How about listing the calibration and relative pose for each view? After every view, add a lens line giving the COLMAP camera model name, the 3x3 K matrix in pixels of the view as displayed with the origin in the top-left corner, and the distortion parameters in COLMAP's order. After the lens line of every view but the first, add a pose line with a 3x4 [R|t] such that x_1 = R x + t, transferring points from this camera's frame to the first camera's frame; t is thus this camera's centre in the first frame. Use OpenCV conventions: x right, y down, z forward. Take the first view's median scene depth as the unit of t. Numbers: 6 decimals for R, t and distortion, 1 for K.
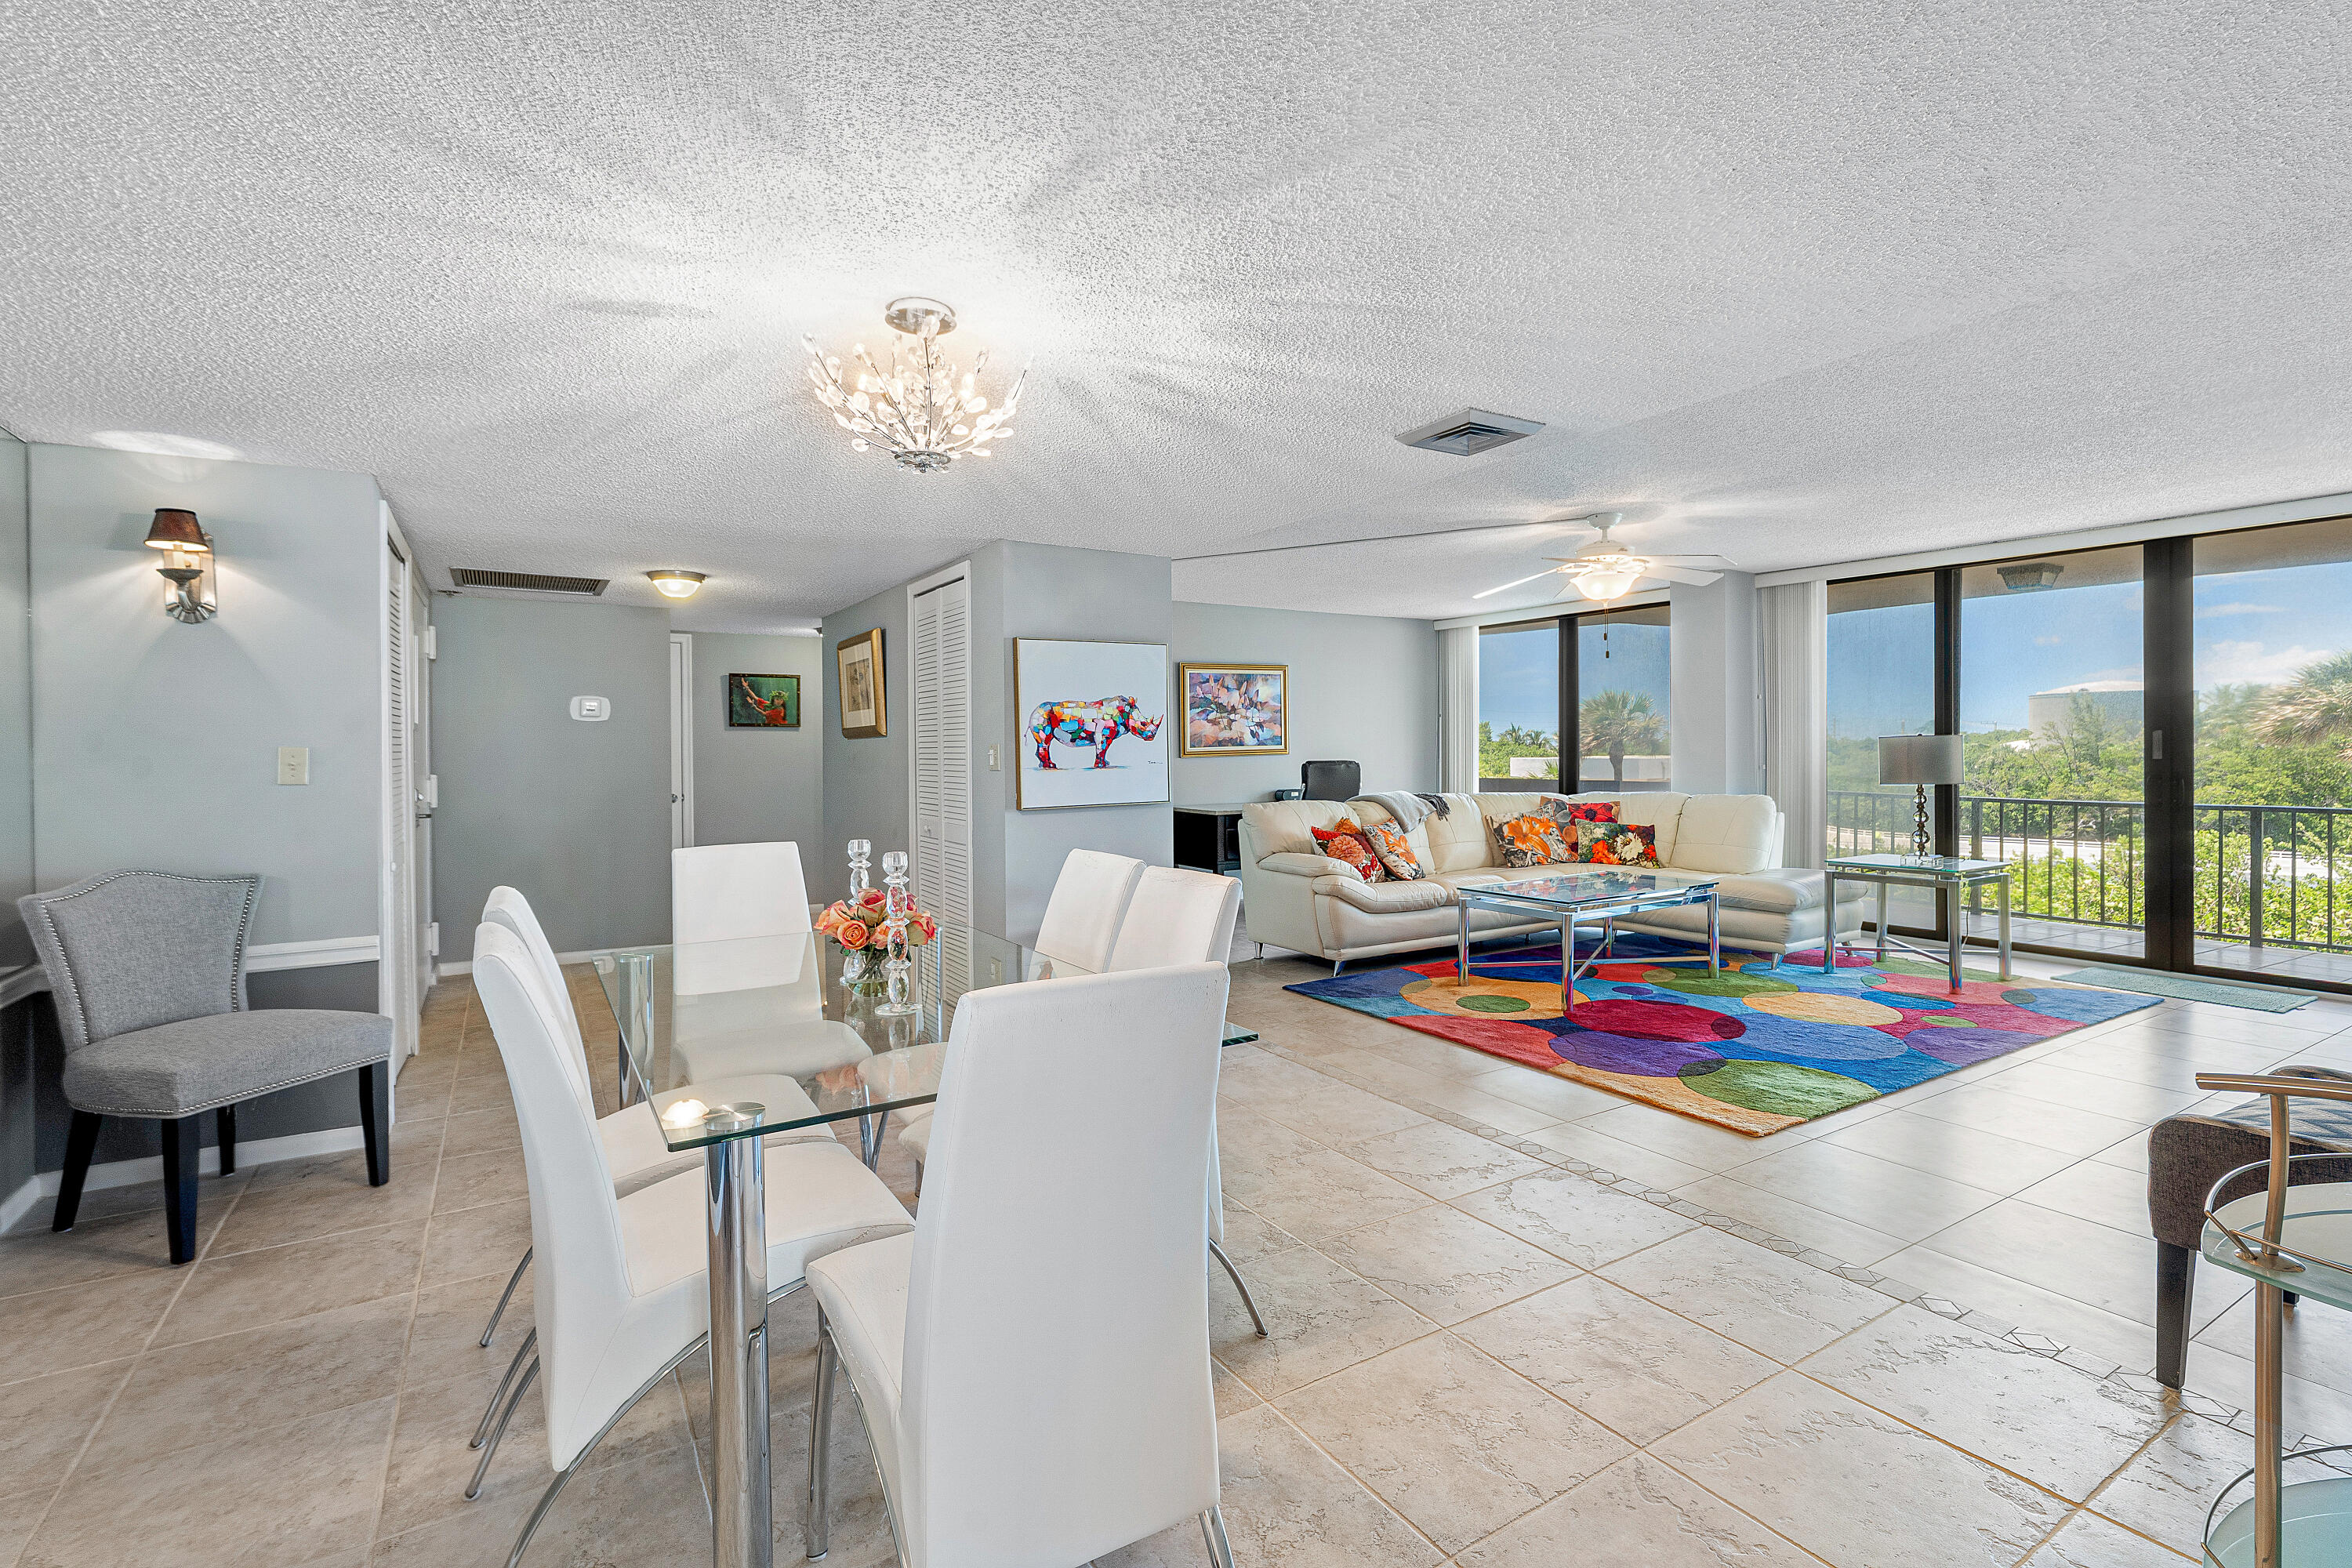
lens RADIAL K [[1066.6, 0, 1166.1], [0, 1066.6, 750.5], [0, 0, 1]] dist [0.001322, -0.000279]
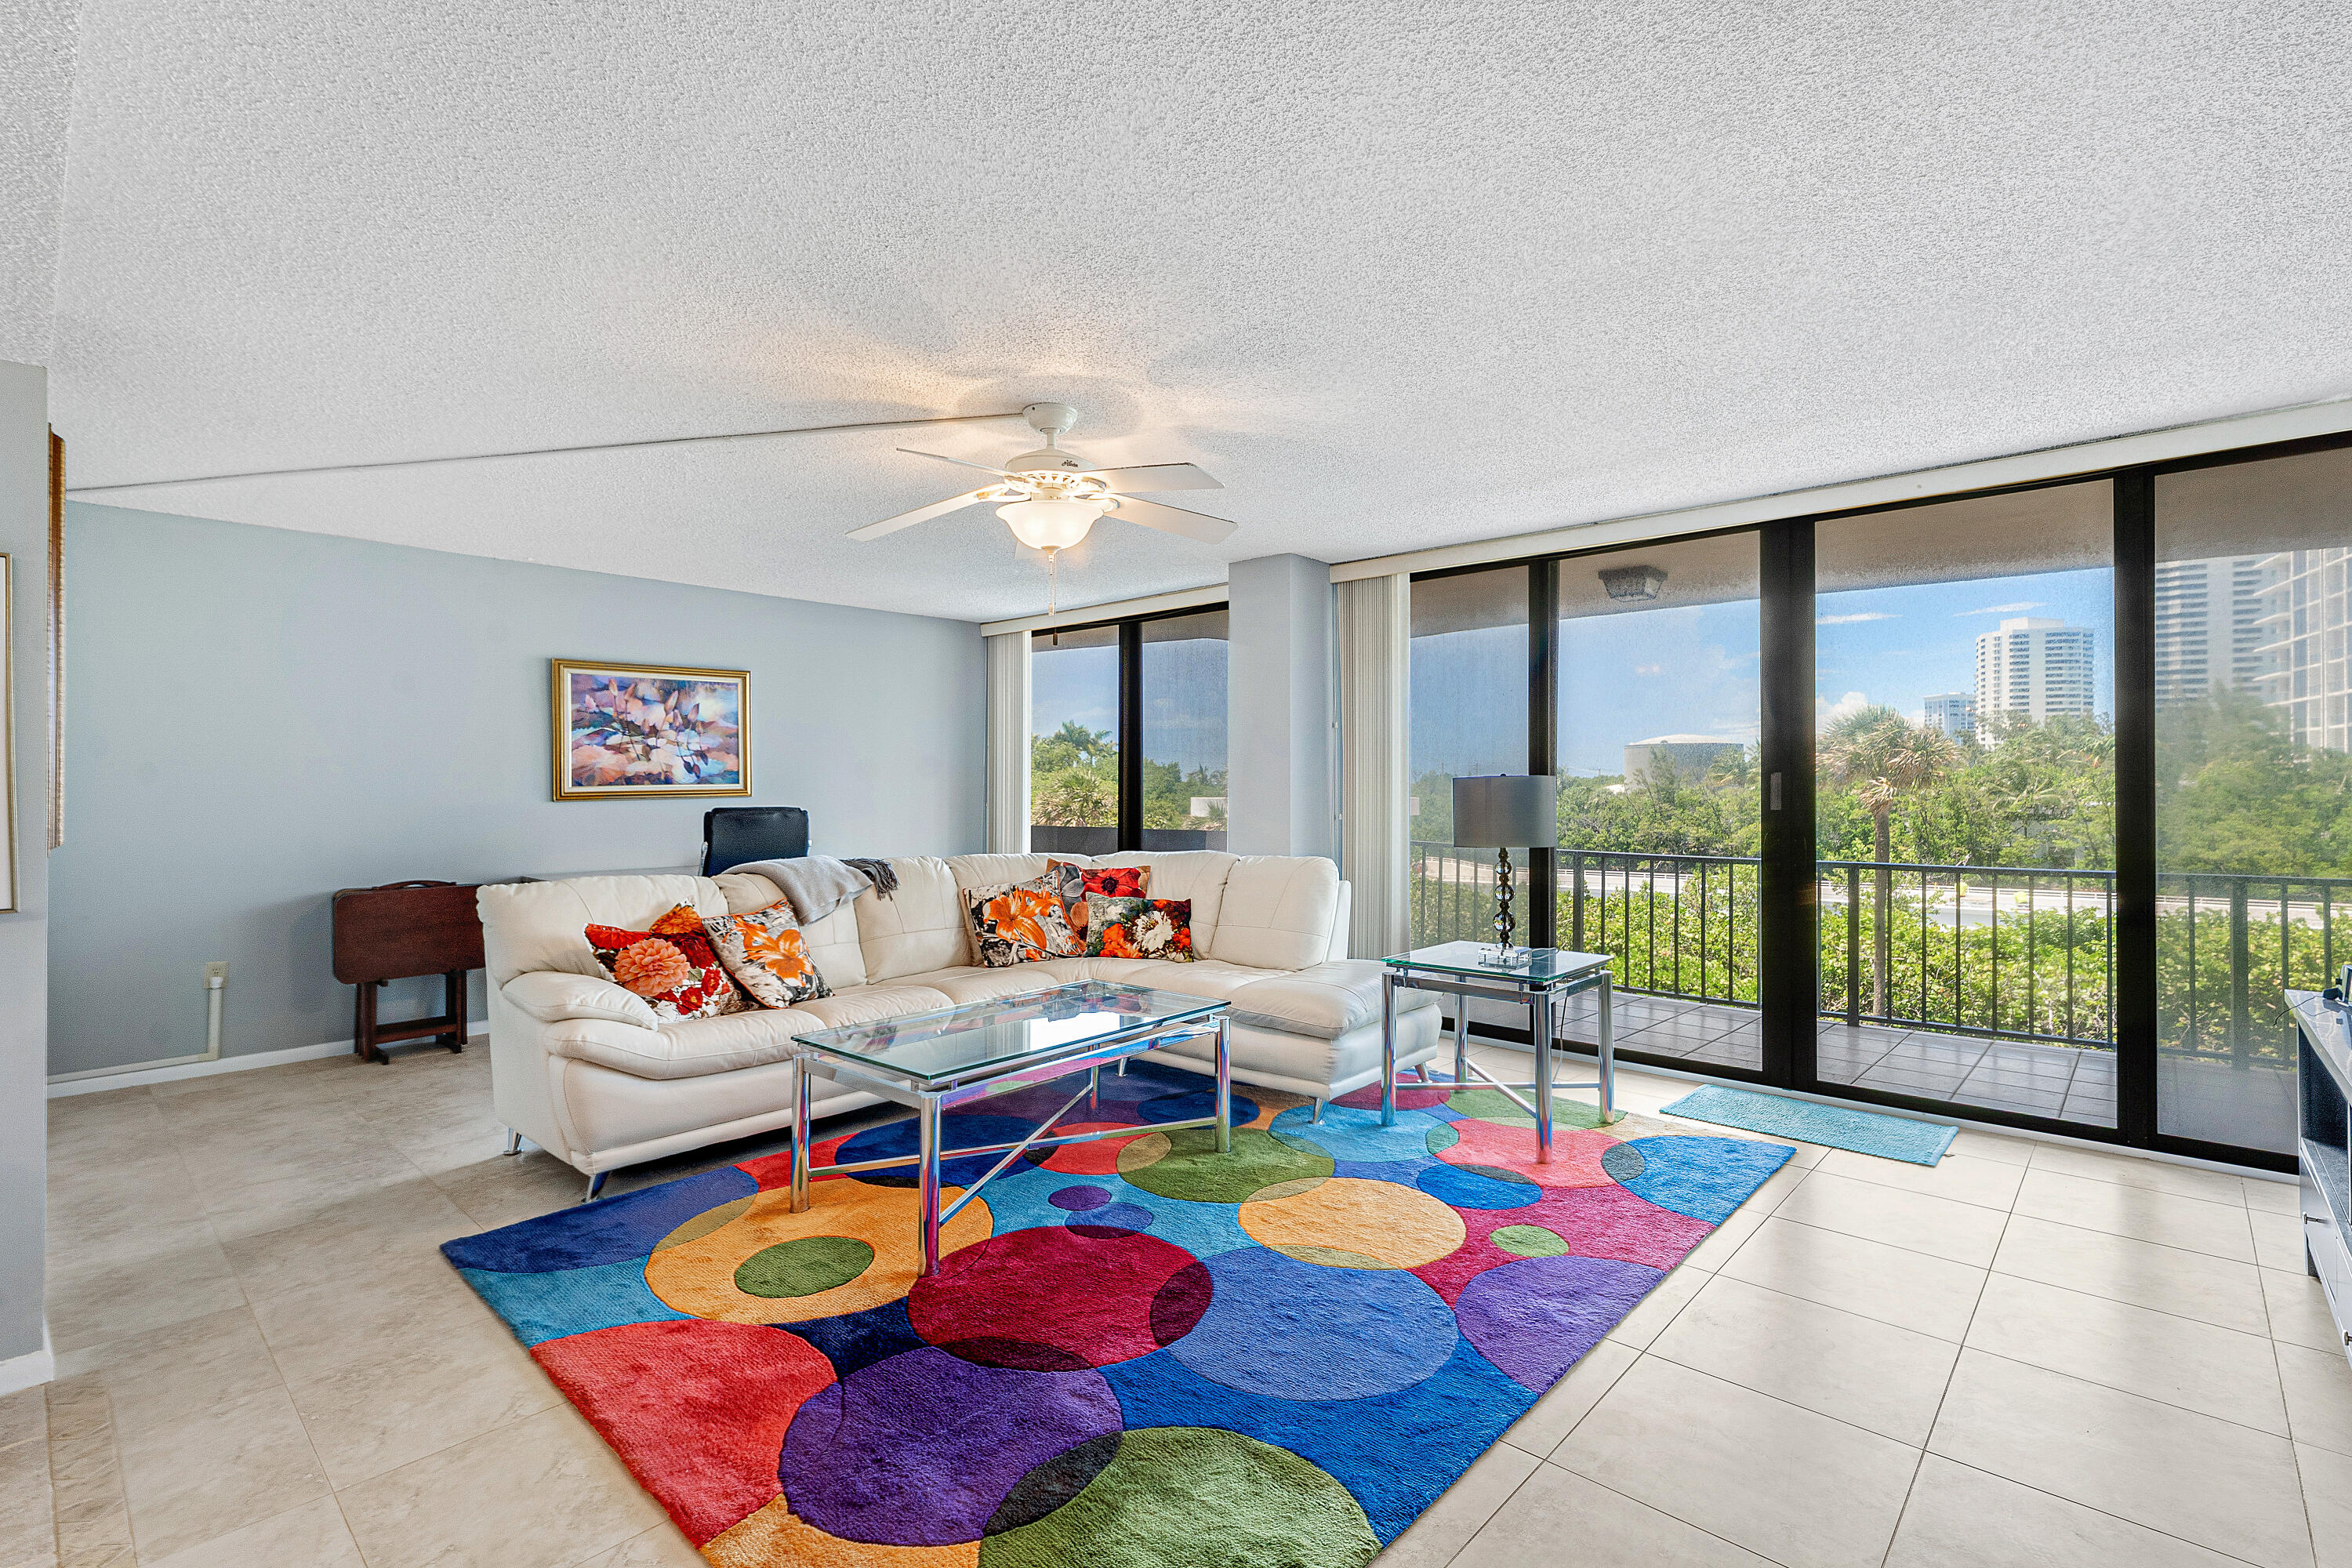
lens RADIAL K [[1076.3, 0, 1176.0], [0, 1076.3, 784.0], [0, 0, 1]] dist [0.002833, -0.000691]
pose [[0.959355, 0.006852, 0.282119, 0.248426], [-0.005436, 0.999968, -0.005803, -0.003145], [-0.282150, 0.004034, 0.959362, 0.316562]]
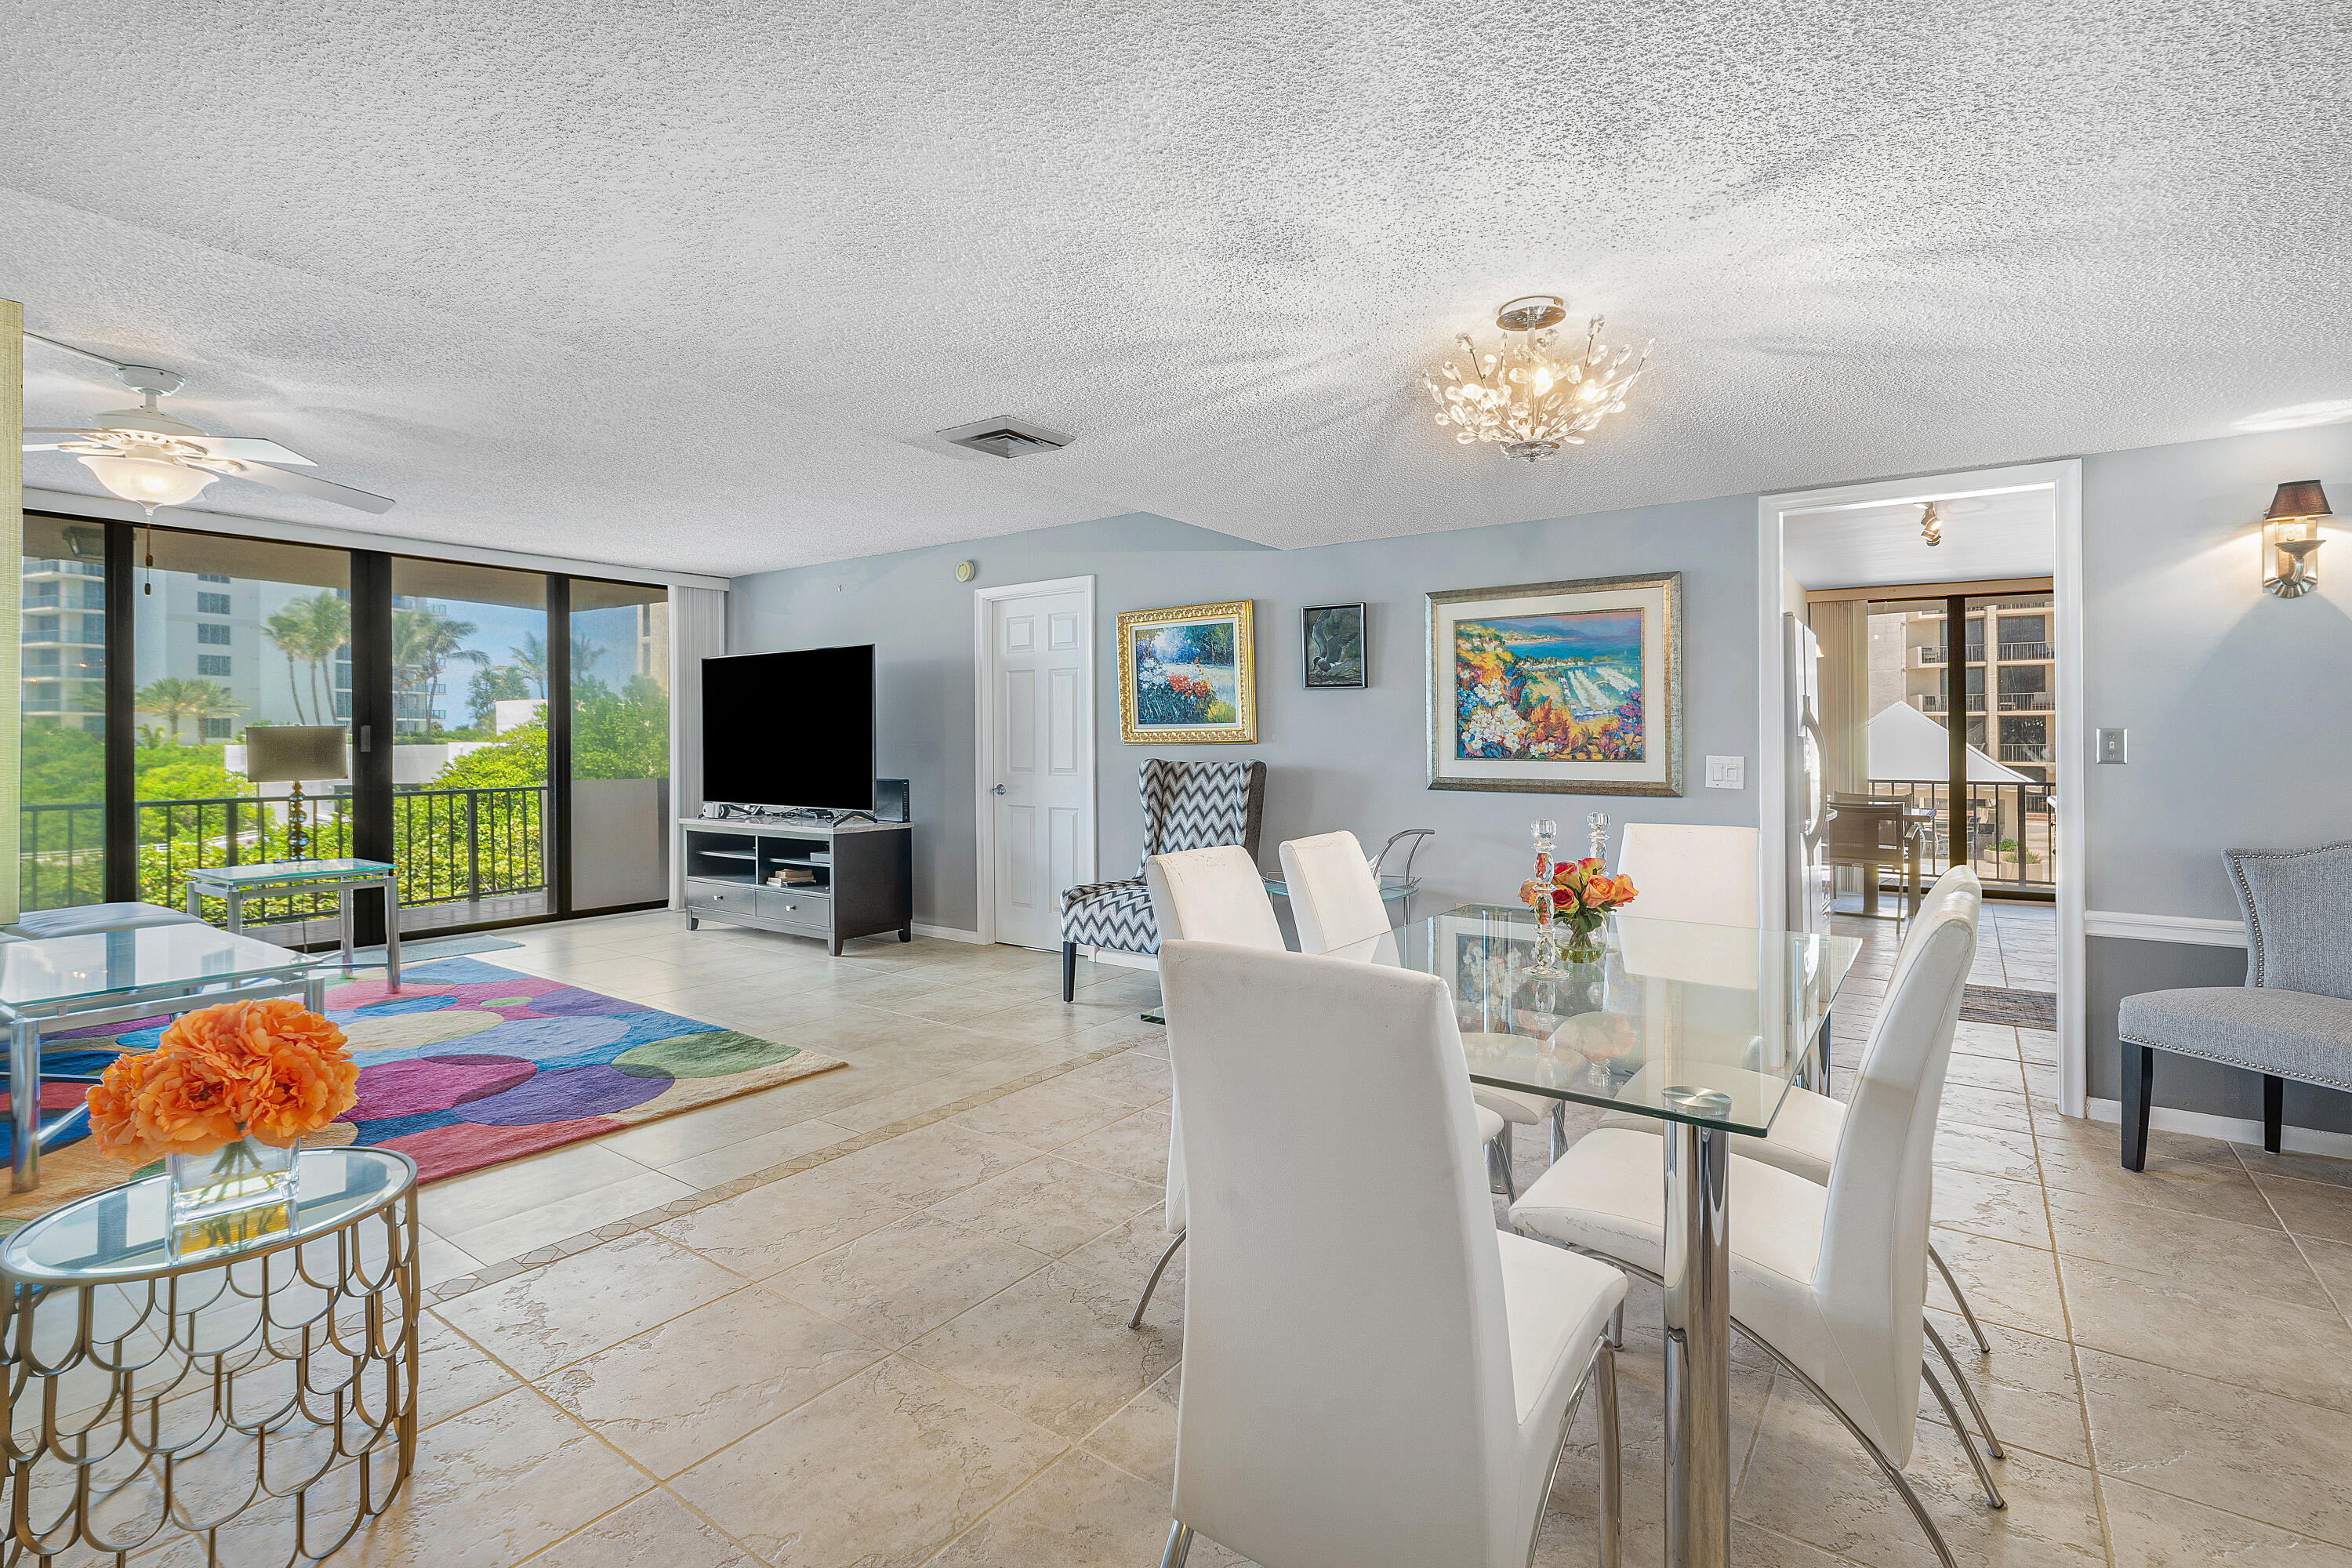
lens RADIAL K [[1048.3, 0, 1191.3], [0, 1048.3, 745.5], [0, 0, 1]] dist [-0.000267, -0.000004]
pose [[-0.404803, 0.001794, 0.914402, -0.334655], [0.007566, 0.999970, 0.001388, 0.005243], [-0.914372, 0.007481, -0.404805, 0.558853]]
